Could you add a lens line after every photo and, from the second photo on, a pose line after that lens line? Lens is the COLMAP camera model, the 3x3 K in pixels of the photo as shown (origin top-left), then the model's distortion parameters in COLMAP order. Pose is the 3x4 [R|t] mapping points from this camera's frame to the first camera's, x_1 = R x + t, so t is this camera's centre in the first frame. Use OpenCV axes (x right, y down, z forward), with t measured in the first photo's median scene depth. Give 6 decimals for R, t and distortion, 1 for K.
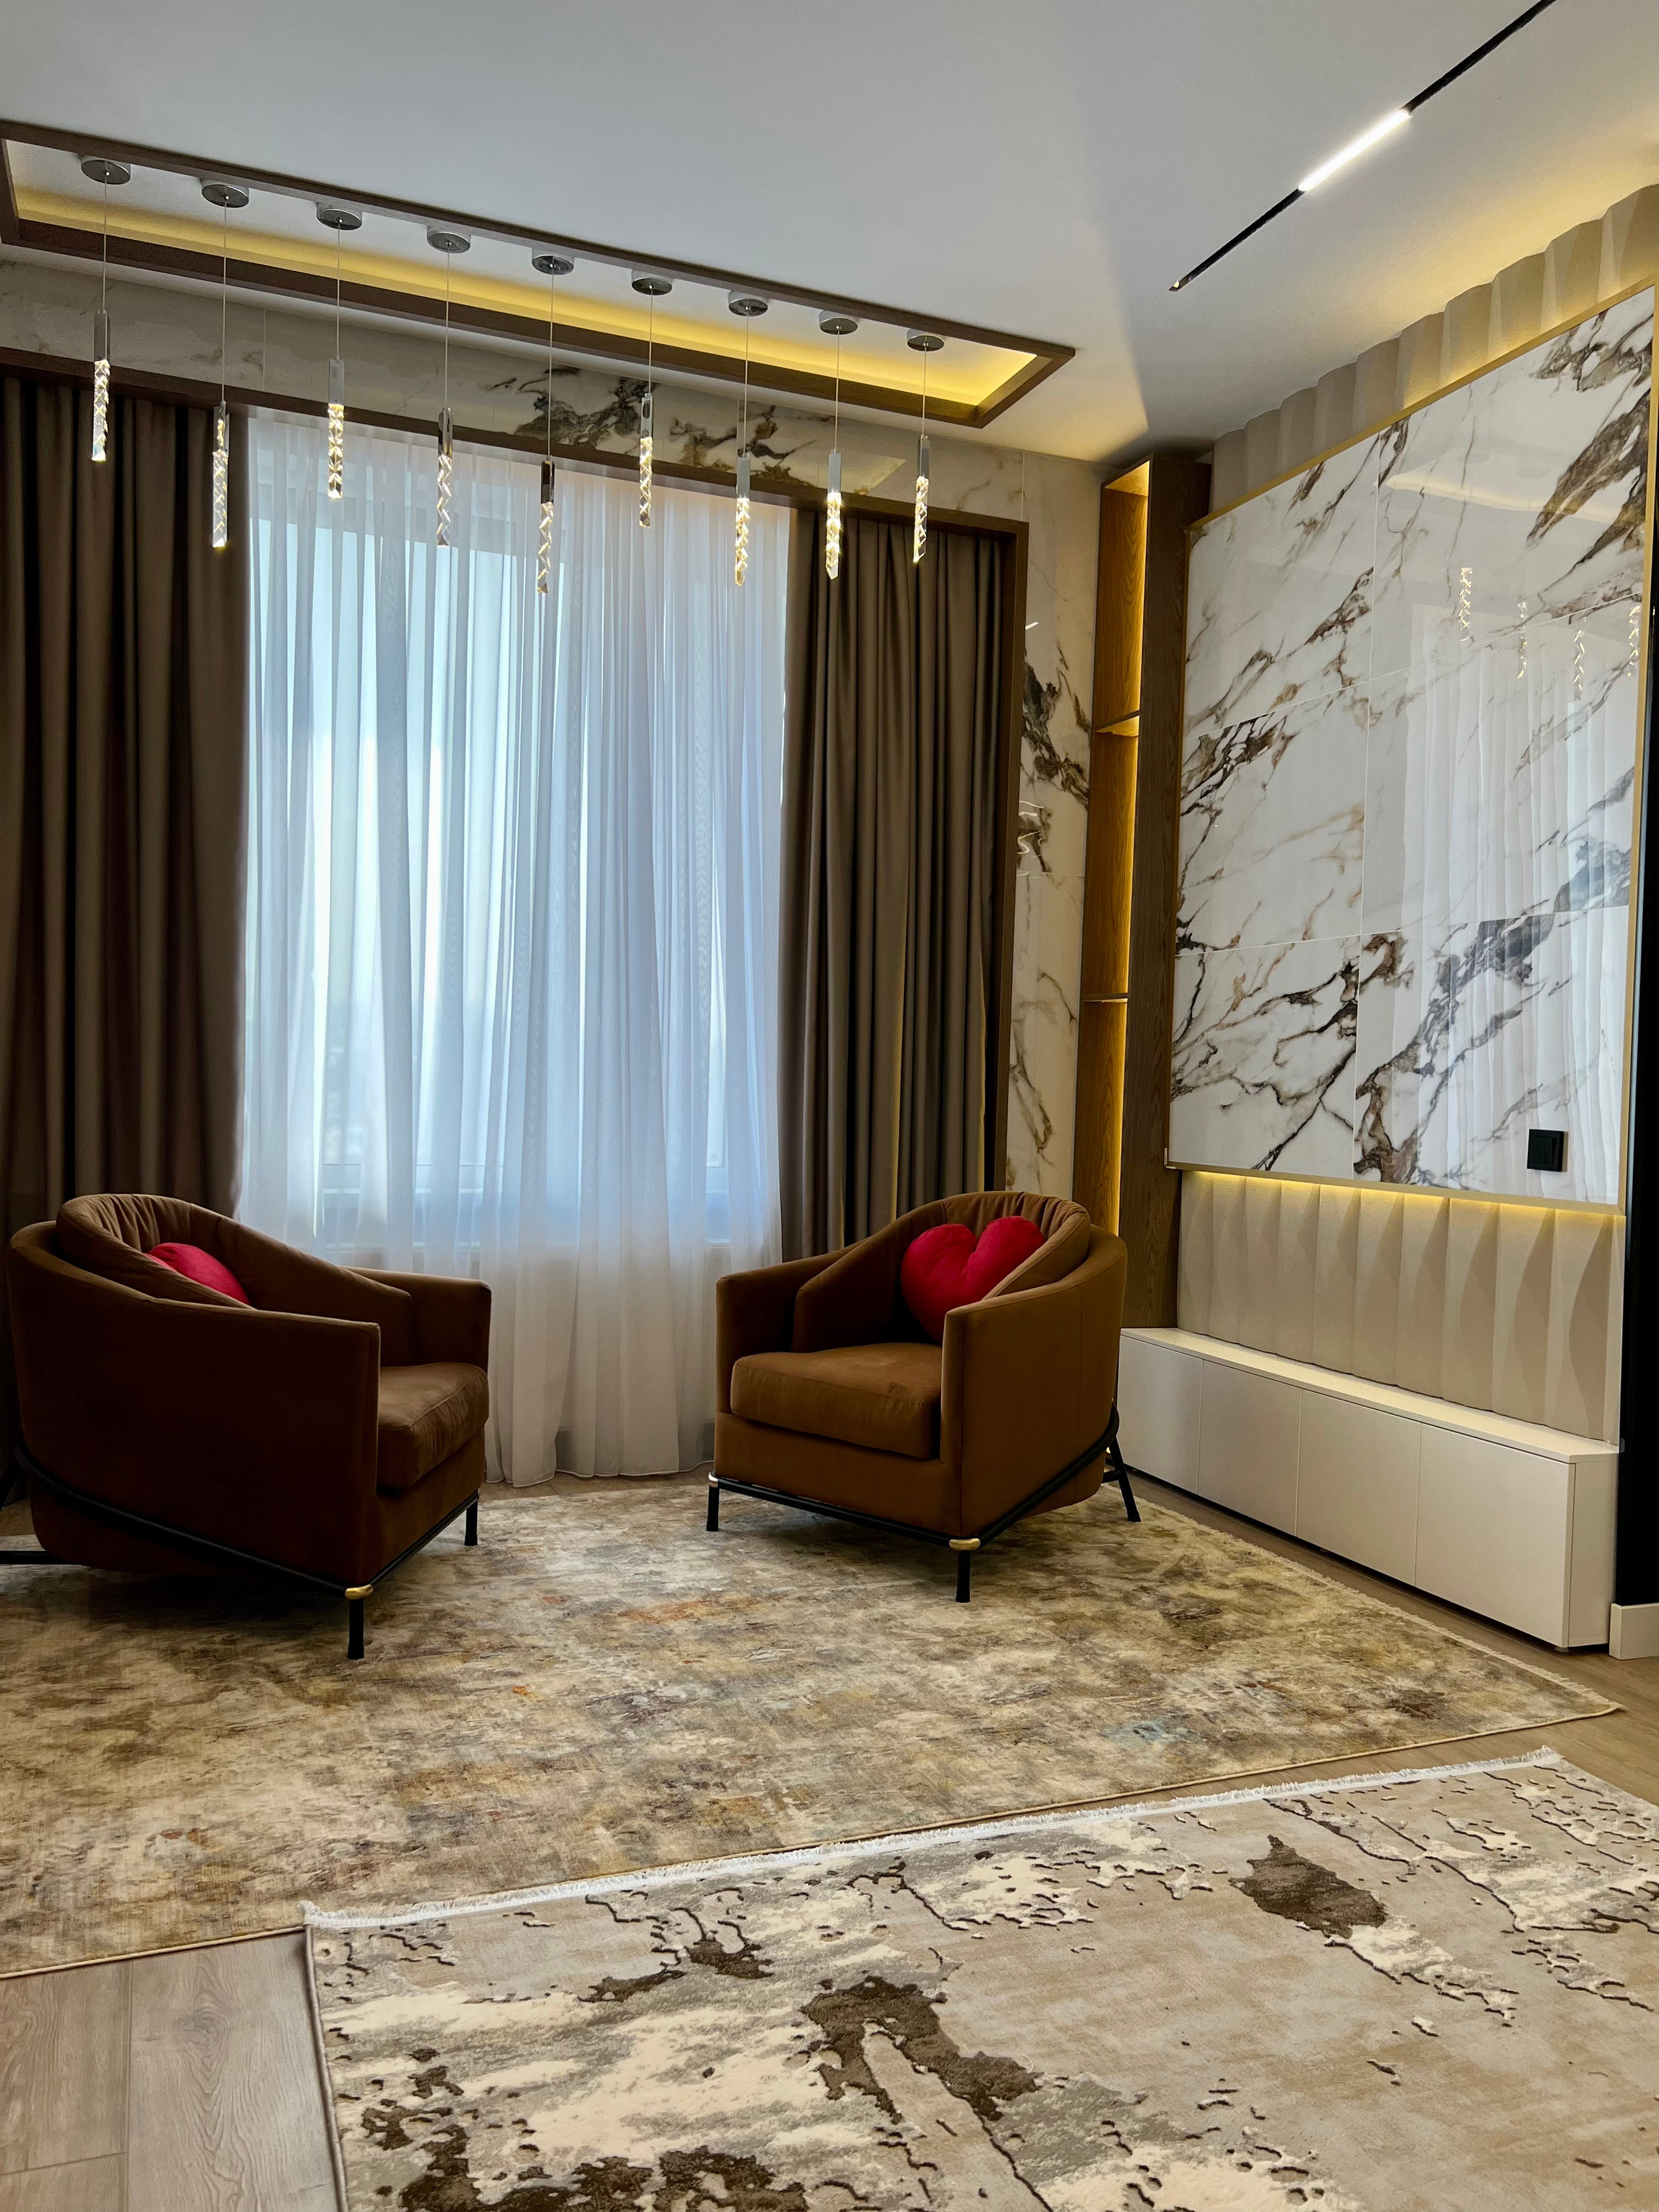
lens RADIAL K [[1669.0, 0, 820.6], [0, 1669.0, 1157.7], [0, 0, 1]] dist [0.039283, -0.042509]
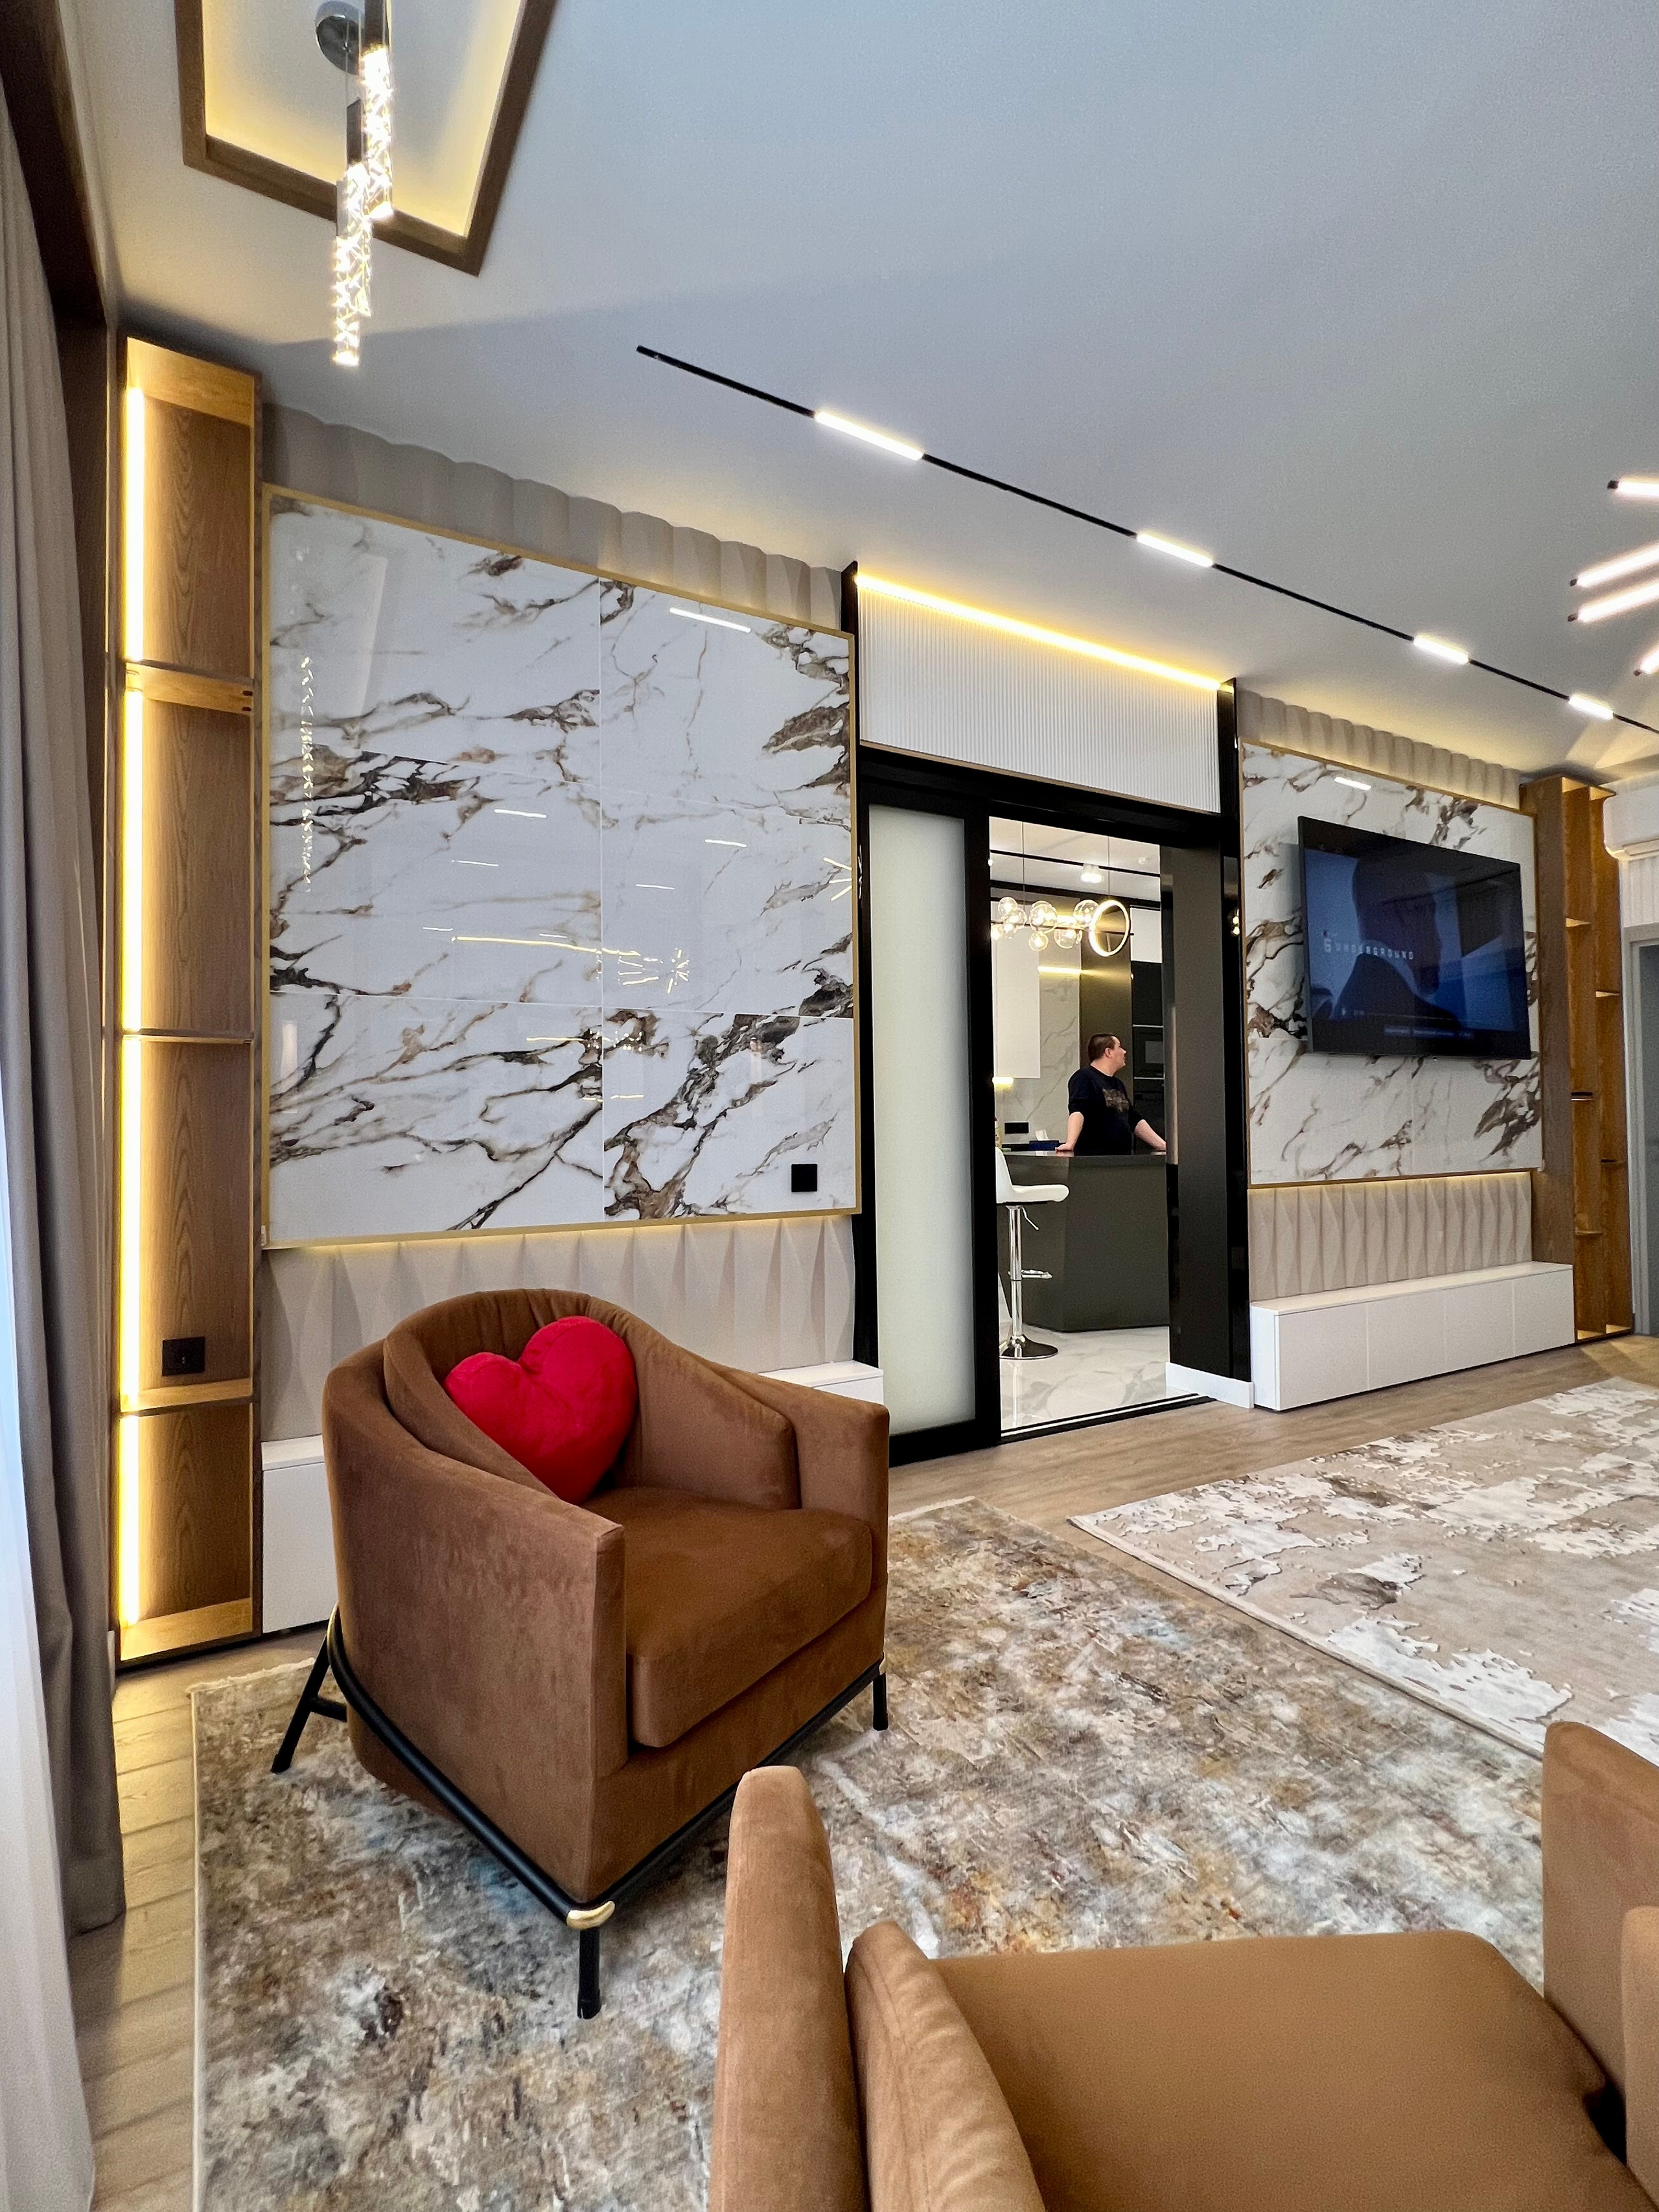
lens RADIAL K [[1057.3, 0, 813.3], [0, 1057.3, 1110.7], [0, 0, 1]] dist [-0.000601, 0.000061]
pose [[-0.153071, -0.012869, 0.988131, -0.408673], [0.050798, 0.998491, 0.020873, -0.069843], [-0.986909, 0.053390, -0.152187, 0.966319]]
